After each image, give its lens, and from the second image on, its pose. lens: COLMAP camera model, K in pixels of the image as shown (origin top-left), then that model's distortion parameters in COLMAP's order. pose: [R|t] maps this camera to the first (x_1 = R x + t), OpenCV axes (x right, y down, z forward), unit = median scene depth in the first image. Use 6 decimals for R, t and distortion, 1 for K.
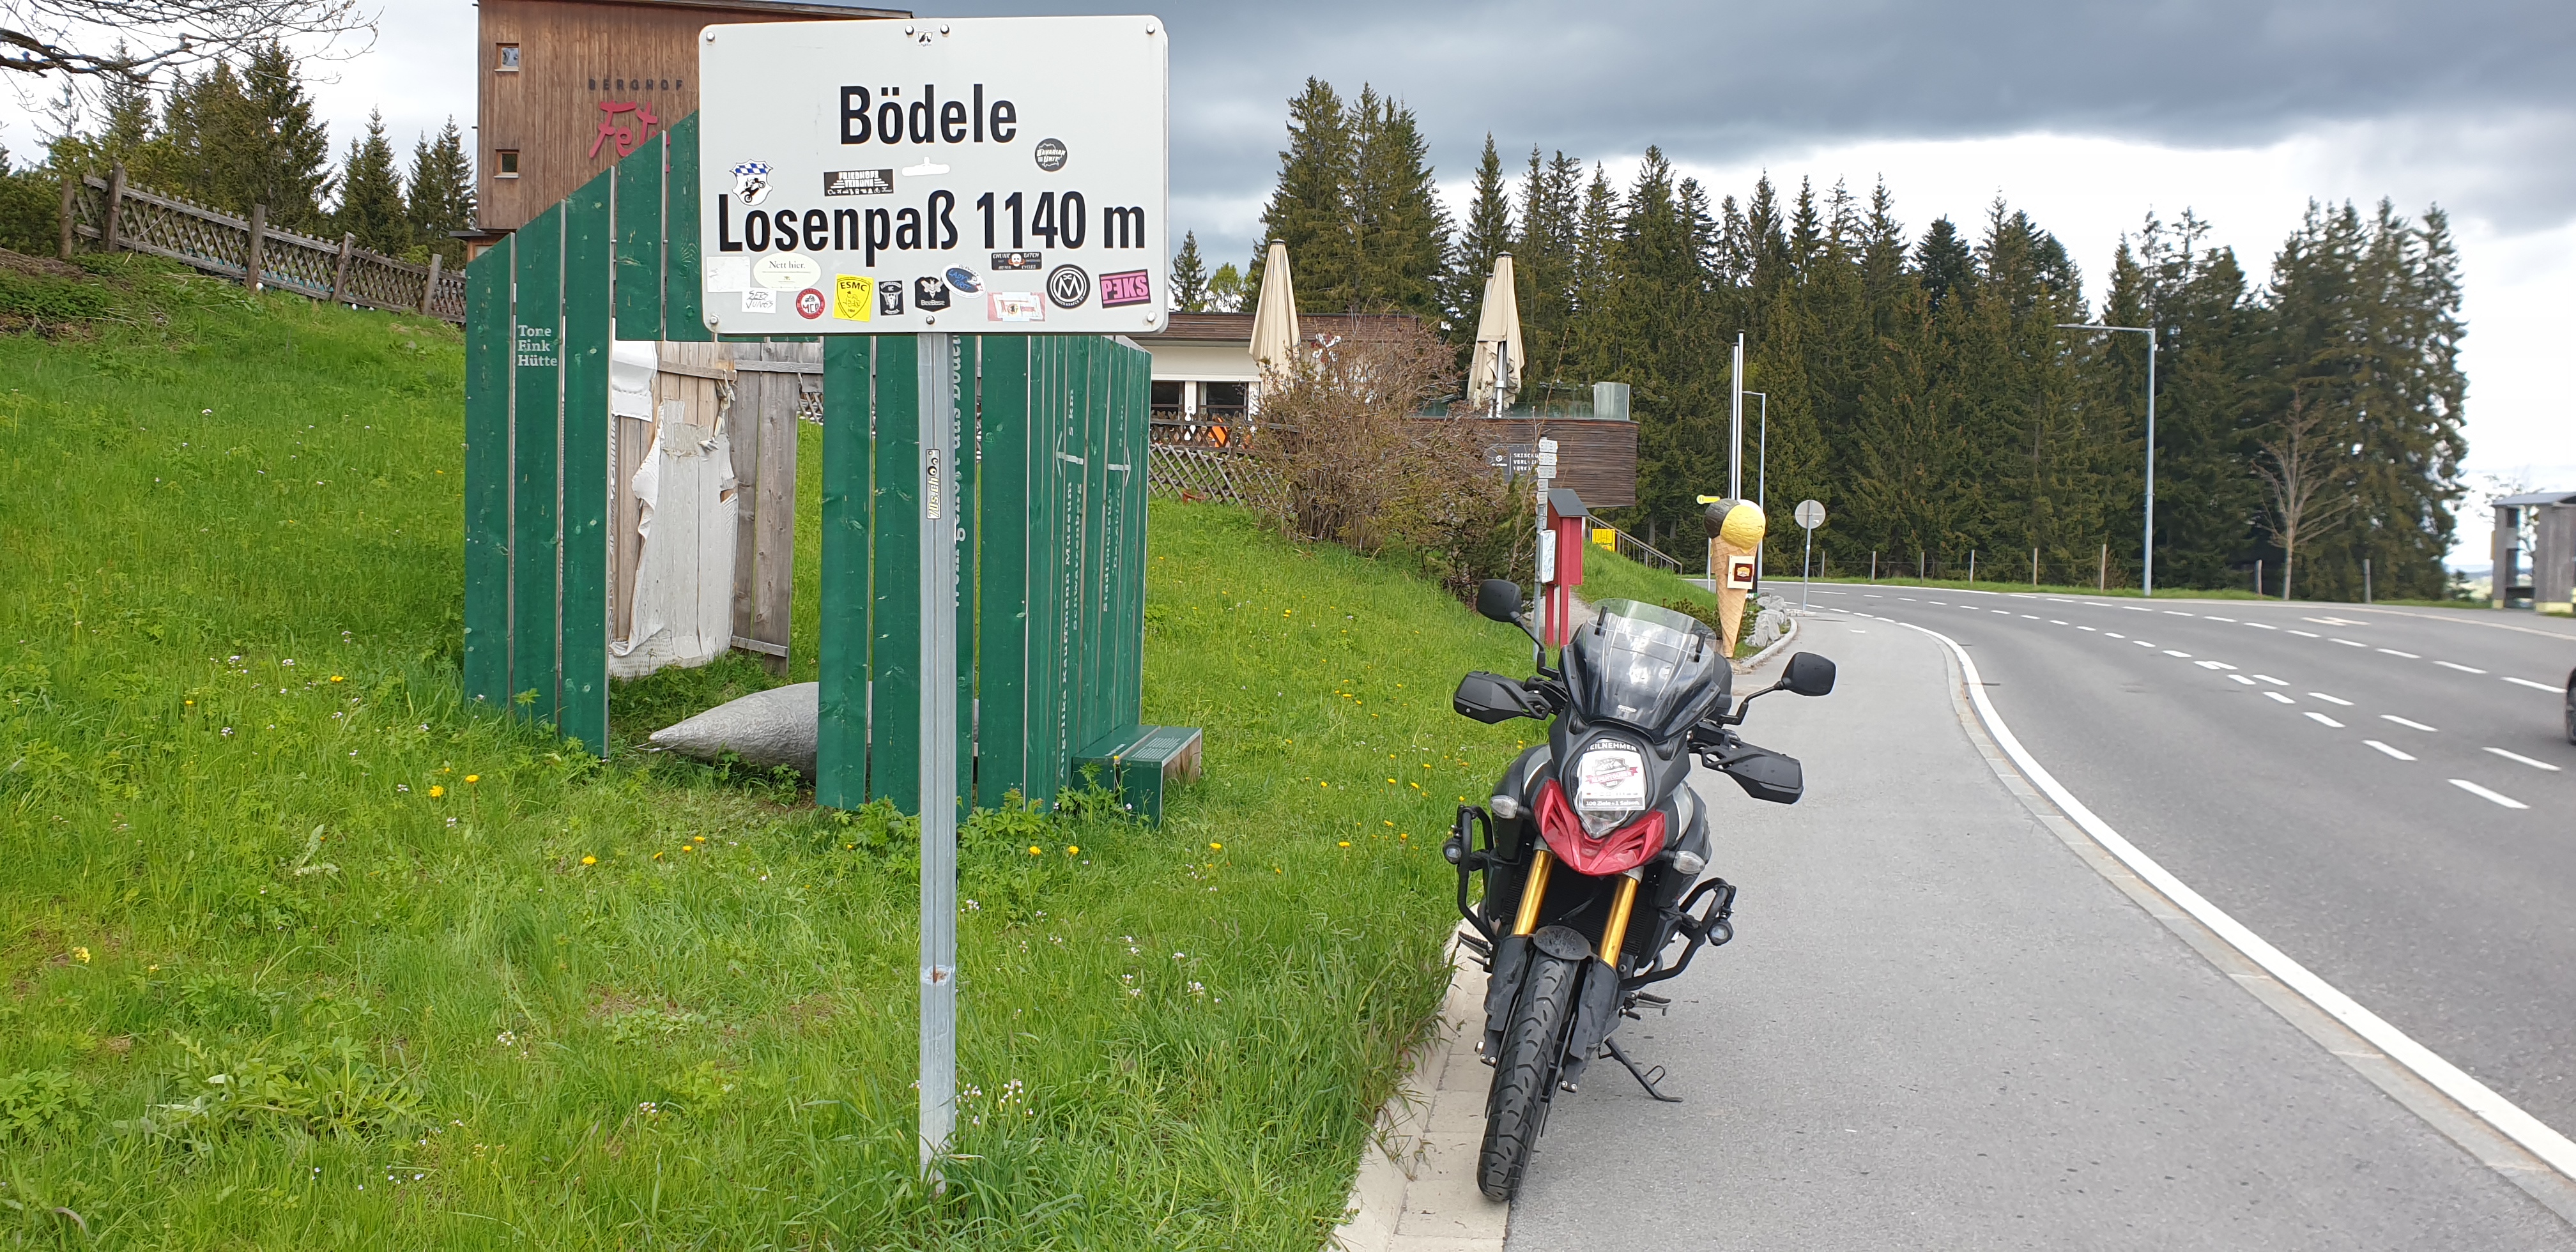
lens RADIAL K [[1899.9, 0, 1259.2], [0, 1899.9, 597.2], [0, 0, 1]] dist [0.076282, -0.111454]
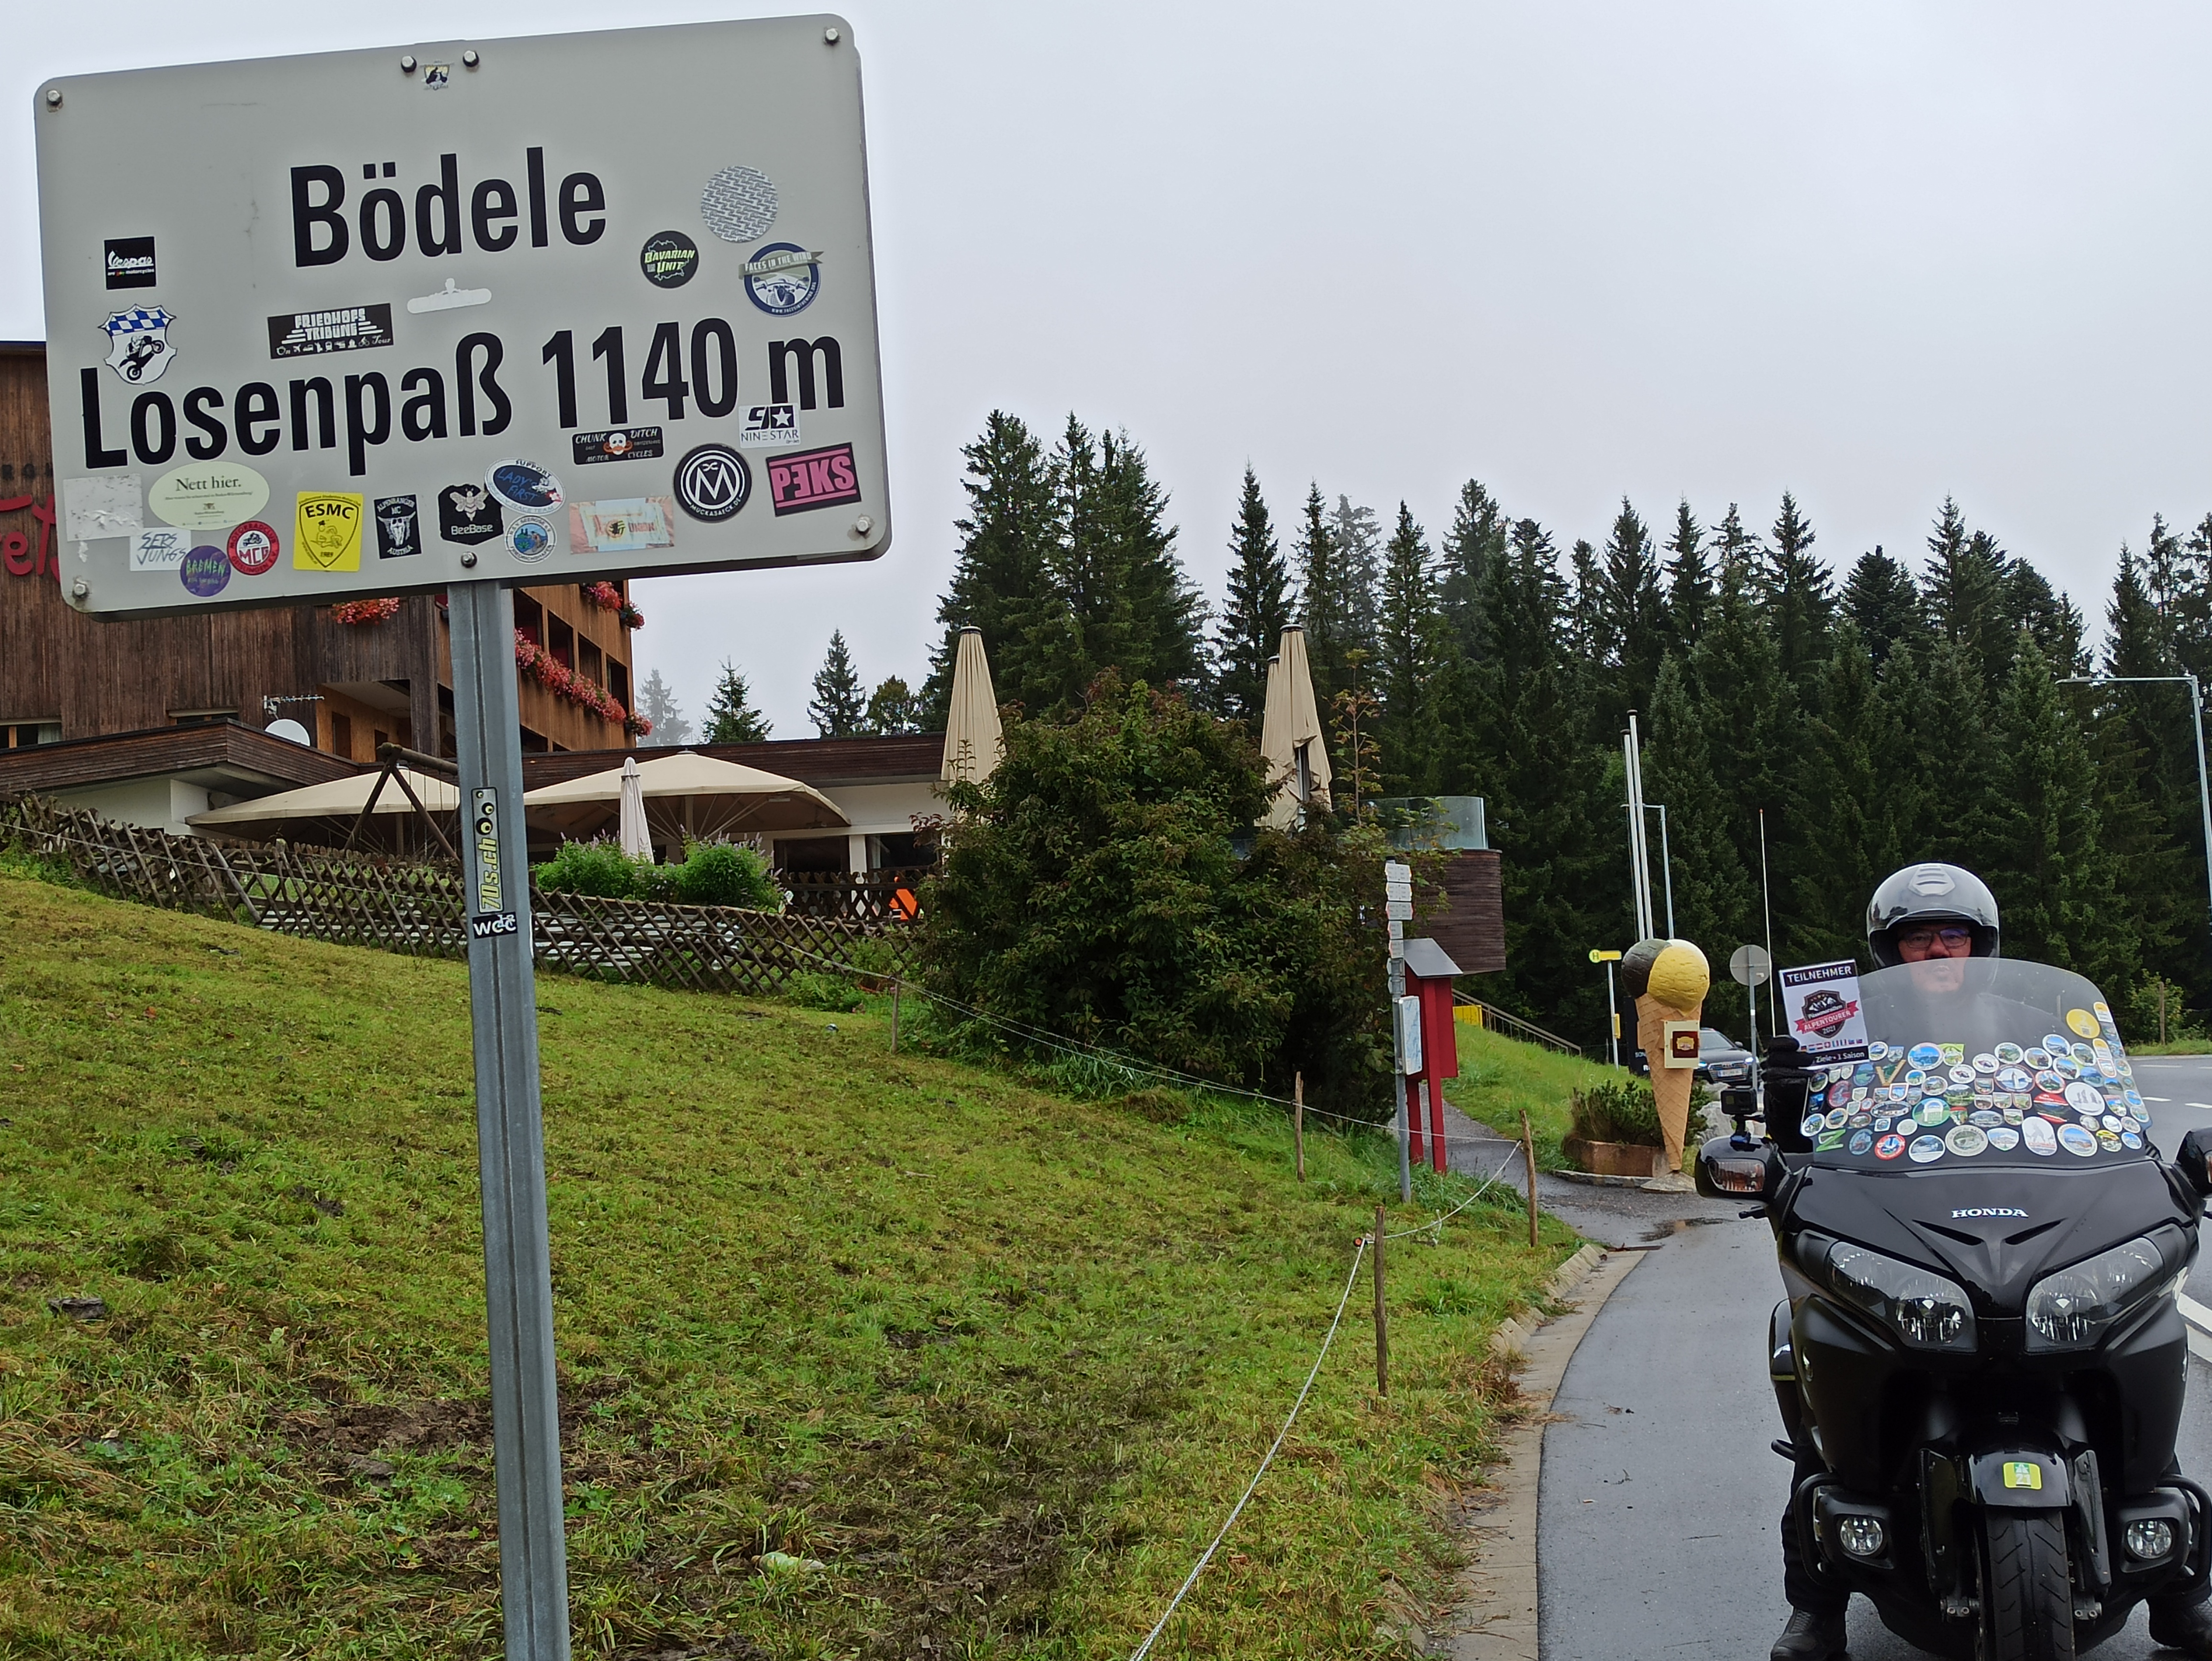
lens RADIAL K [[2732.3, 0, 1106.0], [0, 2732.3, 830.5], [0, 0, 1]] dist [-0.005529, 0.107920]
pose [[0.995811, -0.071434, 0.057082, -0.037718], [0.077526, 0.990588, -0.112802, 0.038804], [-0.048487, 0.116754, 0.991977, 0.202892]]
